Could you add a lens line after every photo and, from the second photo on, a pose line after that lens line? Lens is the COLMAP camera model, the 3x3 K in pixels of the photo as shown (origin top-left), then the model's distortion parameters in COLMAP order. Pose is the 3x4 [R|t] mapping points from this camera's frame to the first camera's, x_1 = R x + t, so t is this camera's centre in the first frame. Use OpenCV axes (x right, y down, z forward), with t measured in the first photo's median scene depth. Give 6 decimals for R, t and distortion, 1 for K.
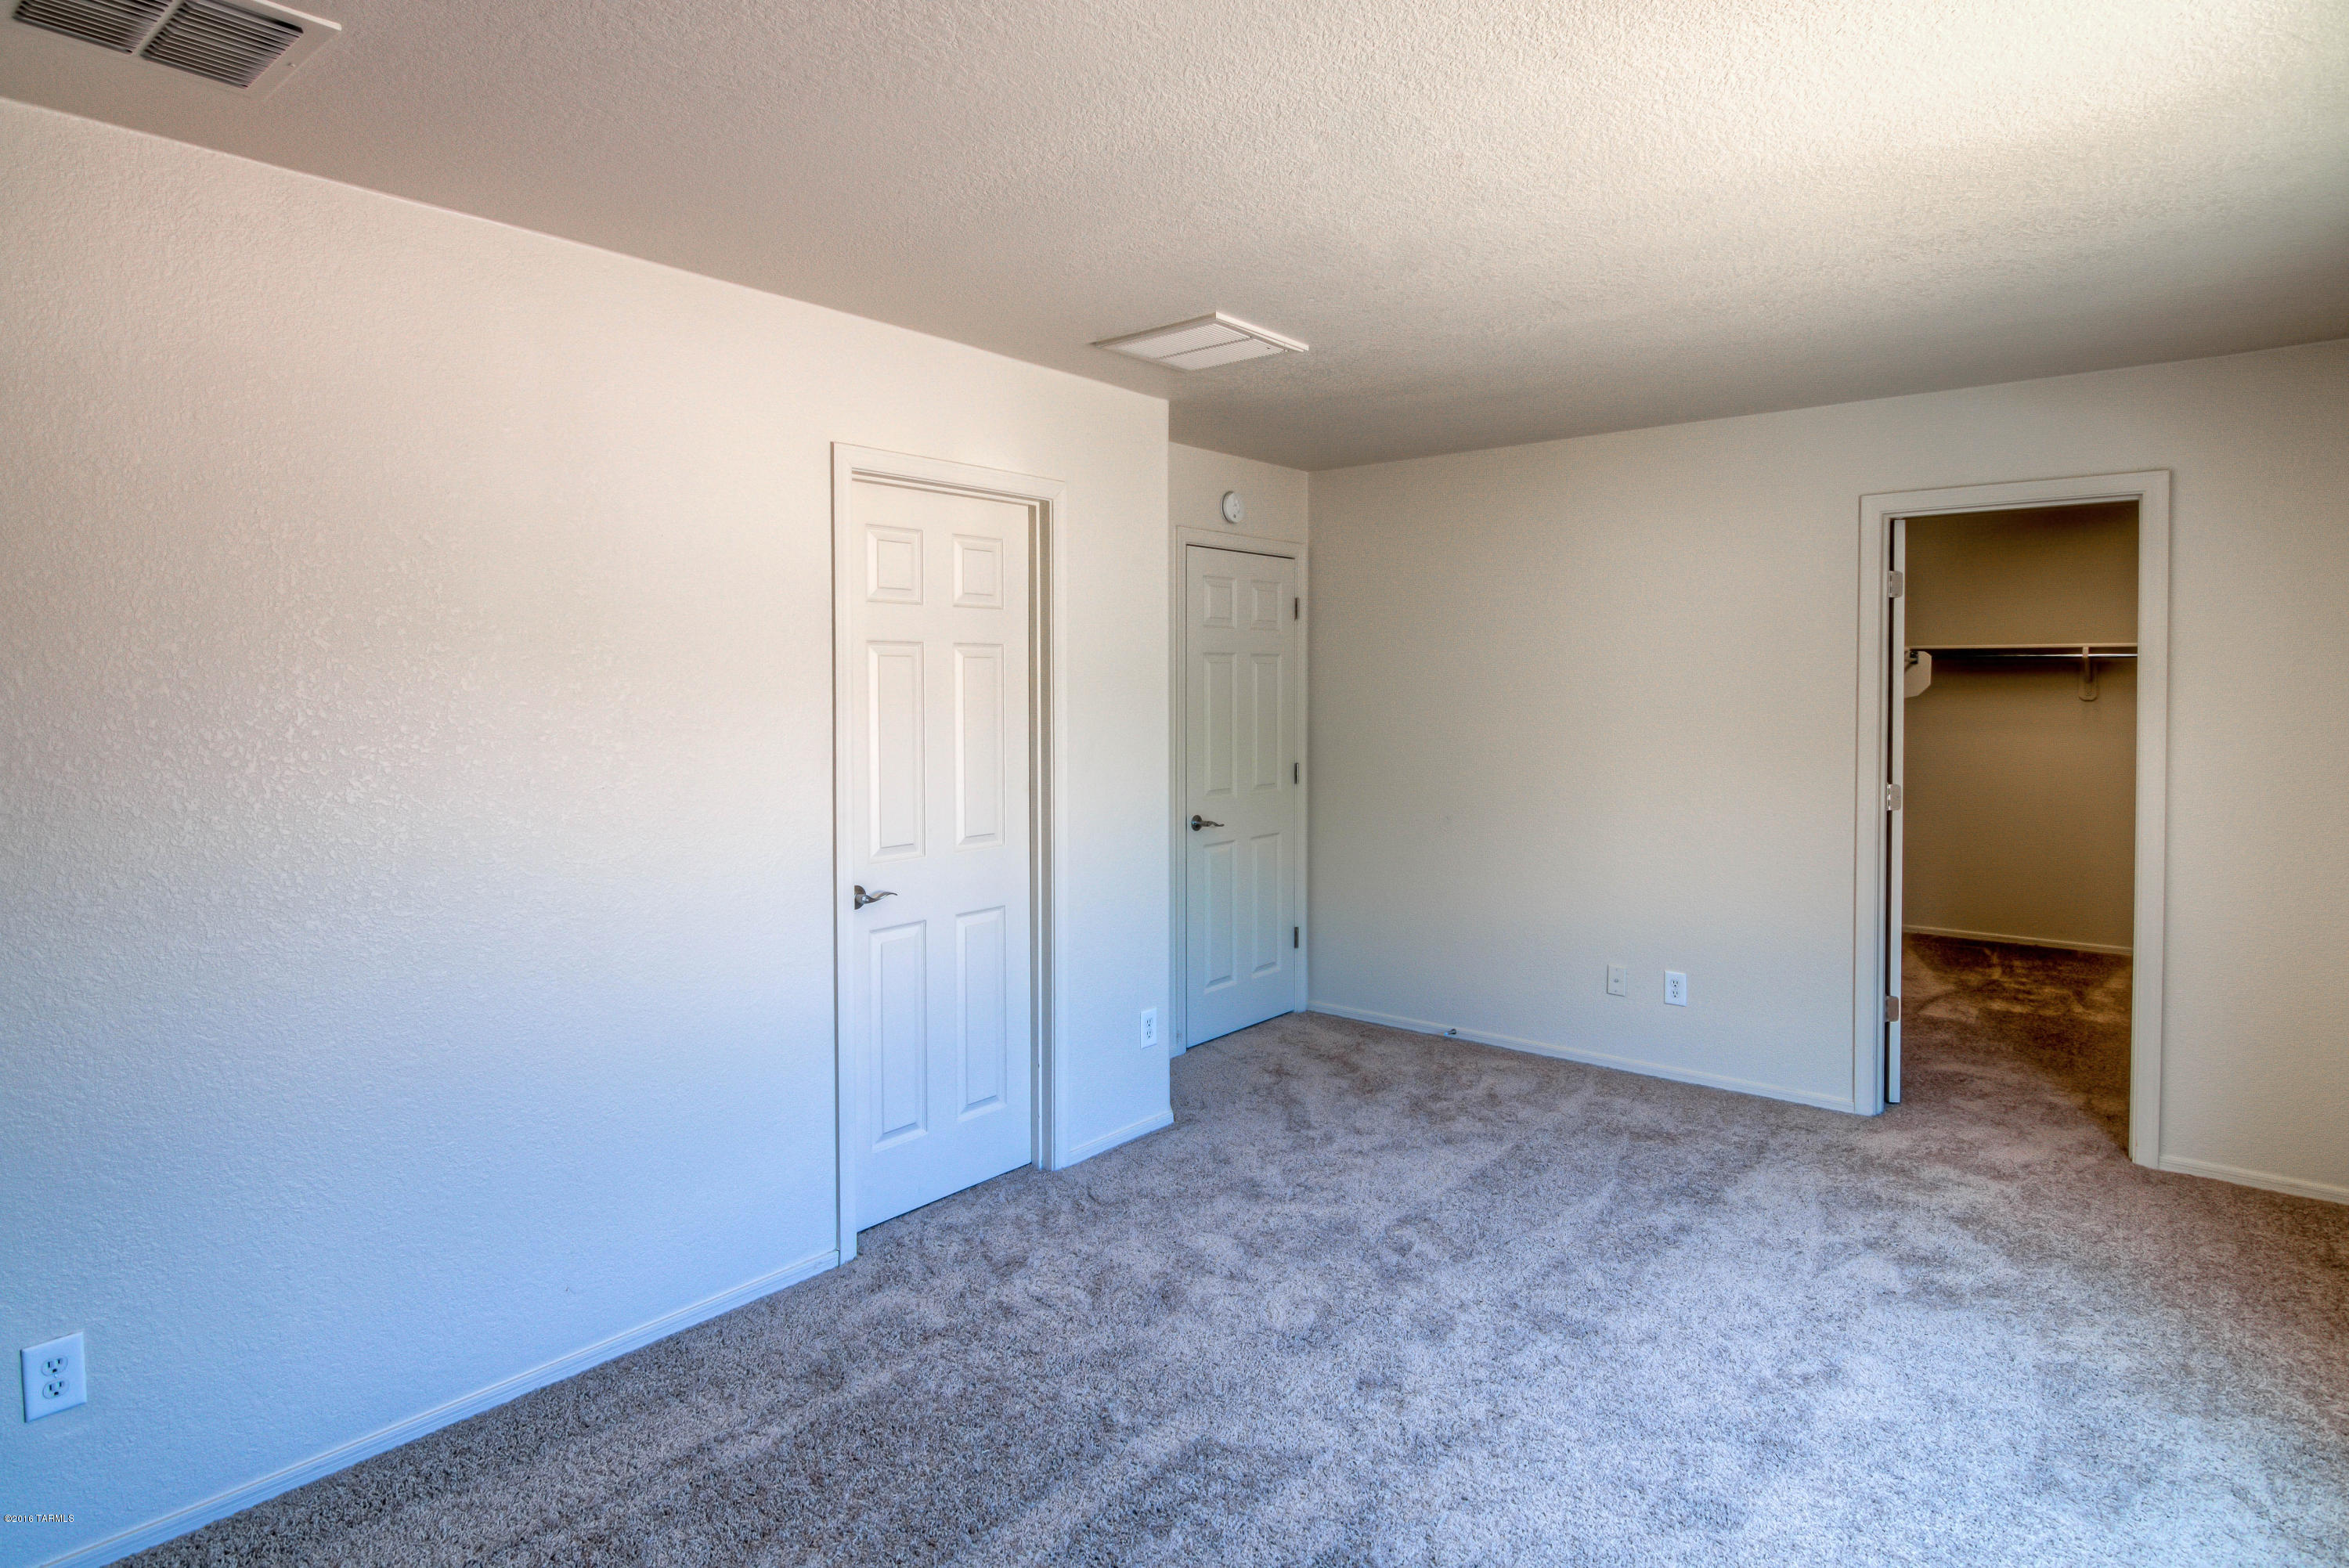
lens RADIAL K [[1260.2, 0, 1169.1], [0, 1260.2, 766.7], [0, 0, 1]] dist [0.000752, -0.015409]
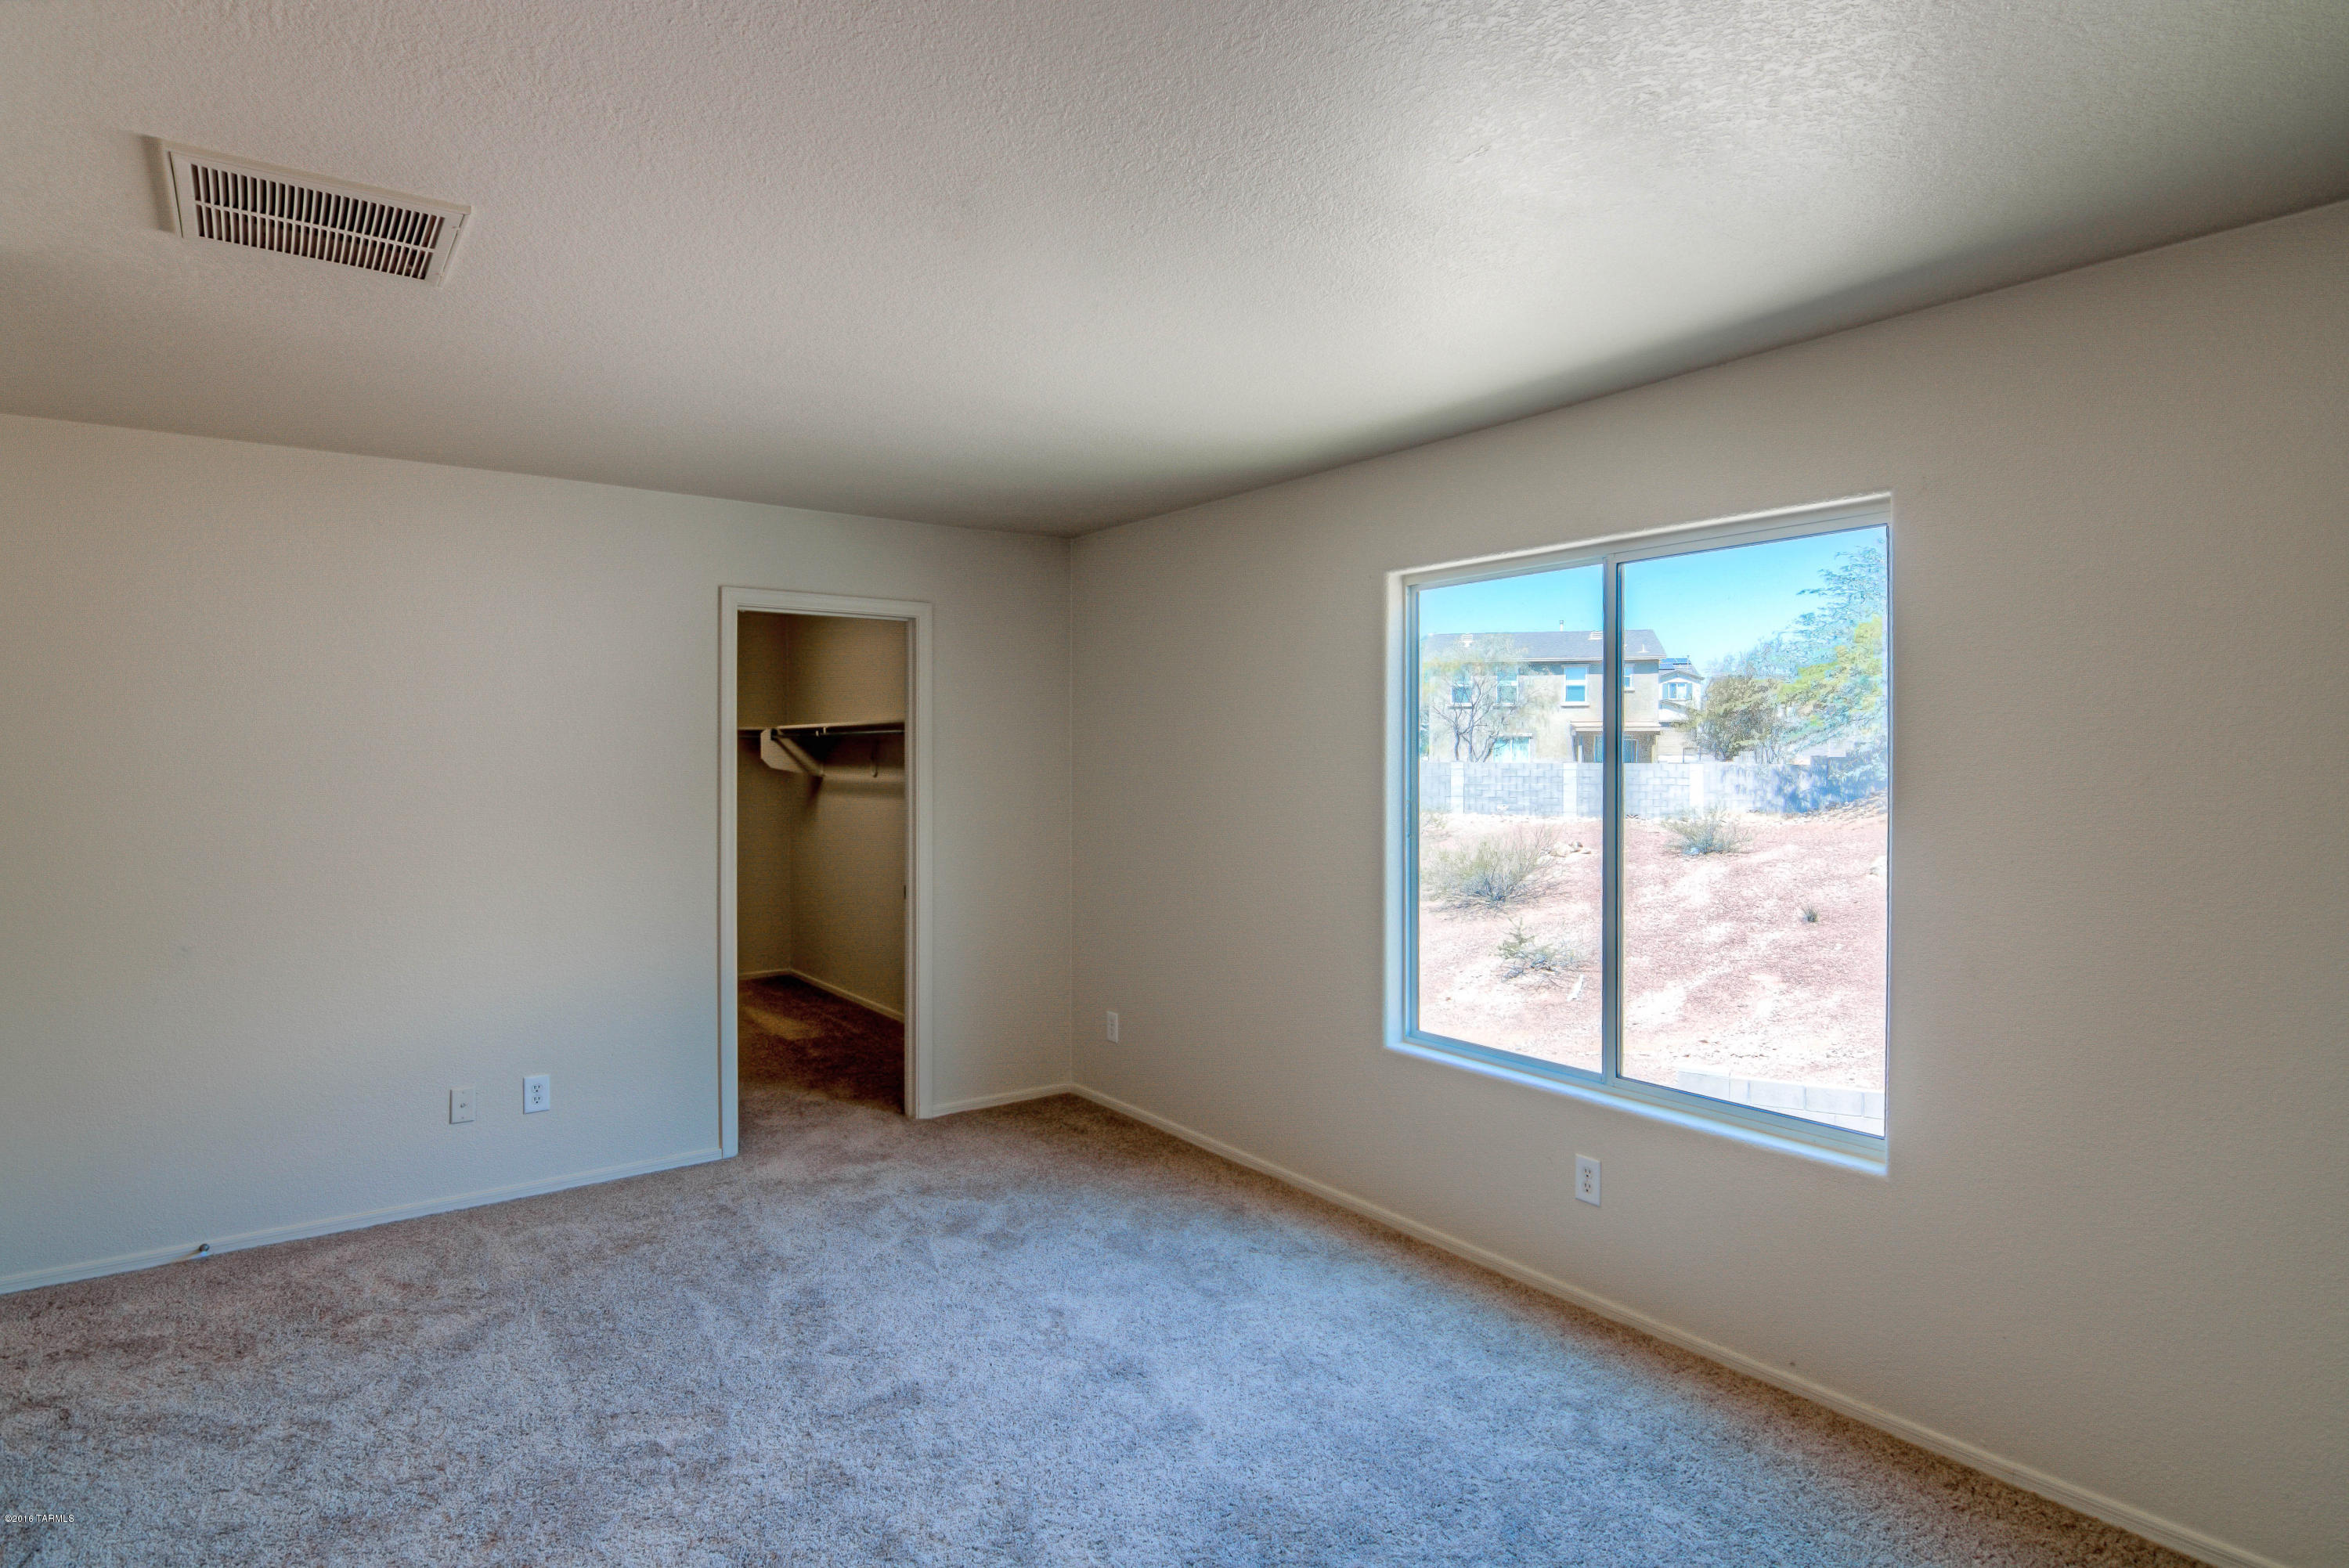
lens RADIAL K [[1260.2, 0, 1169.1], [0, 1260.2, 766.7], [0, 0, 1]] dist [0.000752, -0.015409]
pose [[0.227601, -0.004611, 0.973744, -0.469955], [0.064233, 0.997882, -0.010288, -0.025537], [-0.971634, 0.064888, 0.227415, 0.412517]]
